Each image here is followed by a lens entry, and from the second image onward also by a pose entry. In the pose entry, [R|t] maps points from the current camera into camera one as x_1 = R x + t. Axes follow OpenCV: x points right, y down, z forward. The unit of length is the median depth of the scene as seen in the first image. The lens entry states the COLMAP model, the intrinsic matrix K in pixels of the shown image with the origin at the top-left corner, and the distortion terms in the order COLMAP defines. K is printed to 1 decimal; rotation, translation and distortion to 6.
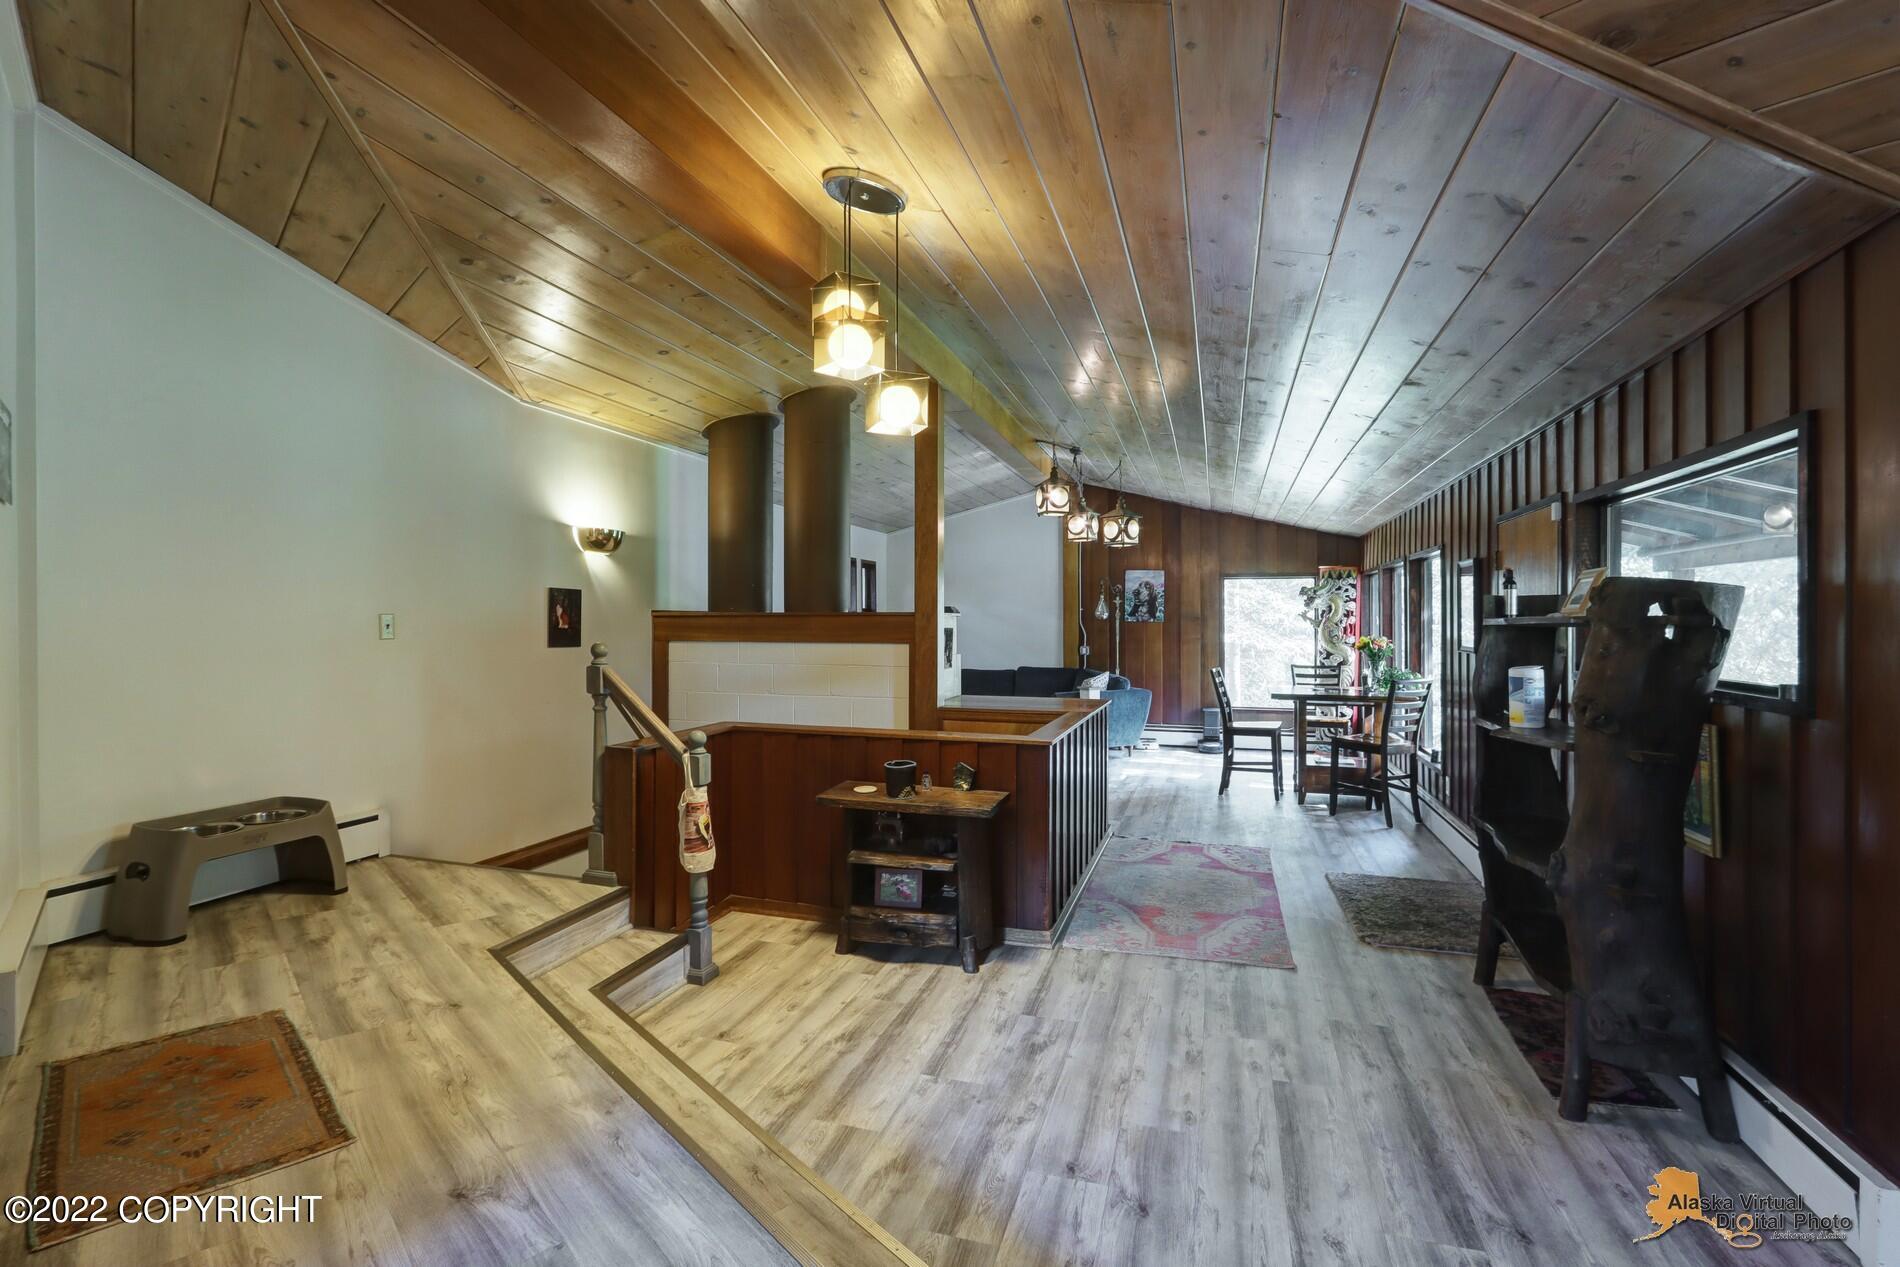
lens RADIAL K [[876.1, 0, 945.9], [0, 876.1, 632.9], [0, 0, 1]] dist [-0.011667, 0.000845]
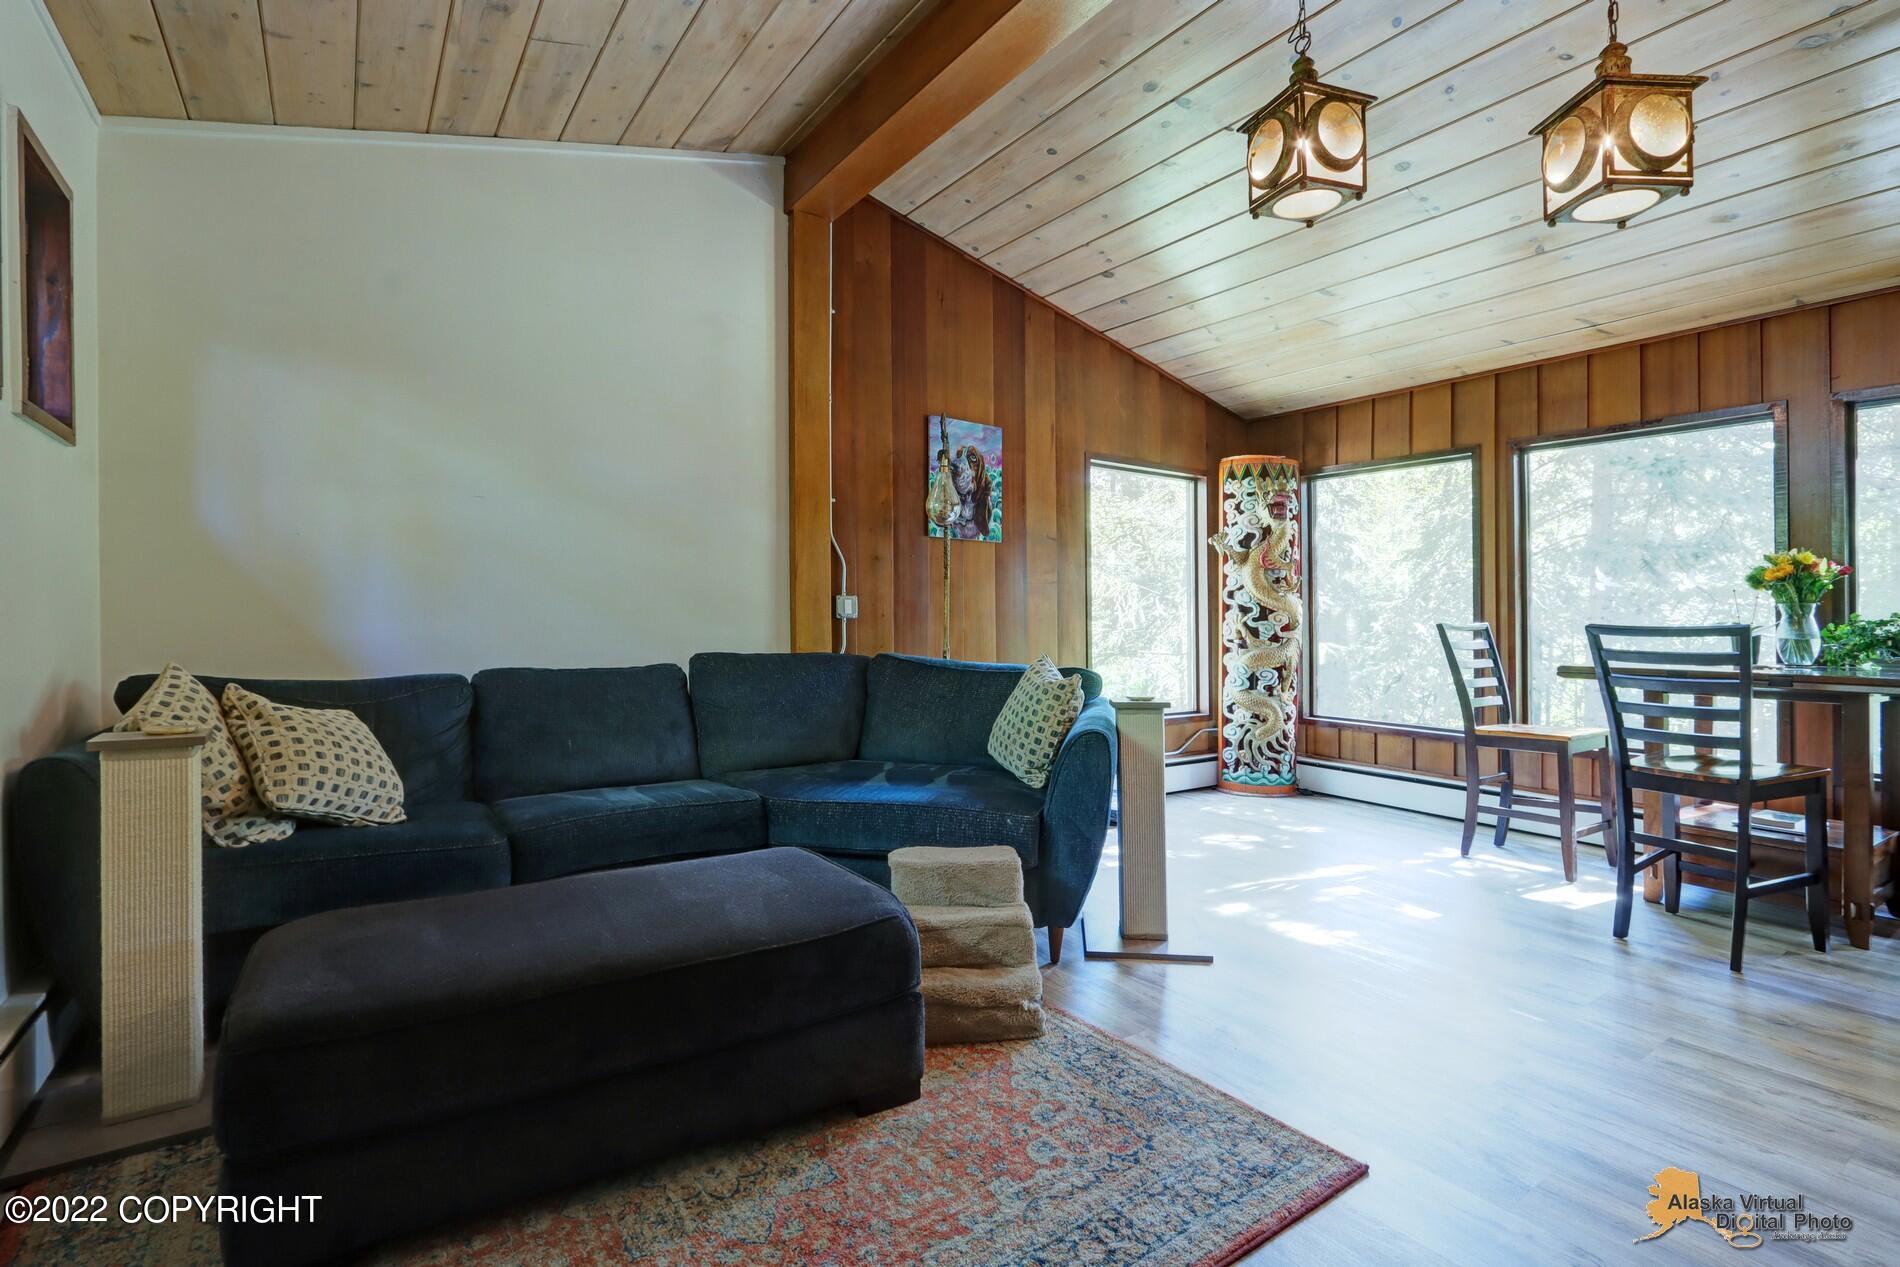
lens RADIAL K [[876.1, 0, 945.9], [0, 876.1, 632.9], [0, 0, 1]] dist [-0.011667, 0.000845]
pose [[0.607700, -0.011399, 0.794085, -0.333589], [0.004411, 0.999930, 0.010978, 0.076007], [-0.794154, -0.003169, 0.607708, 2.004410]]
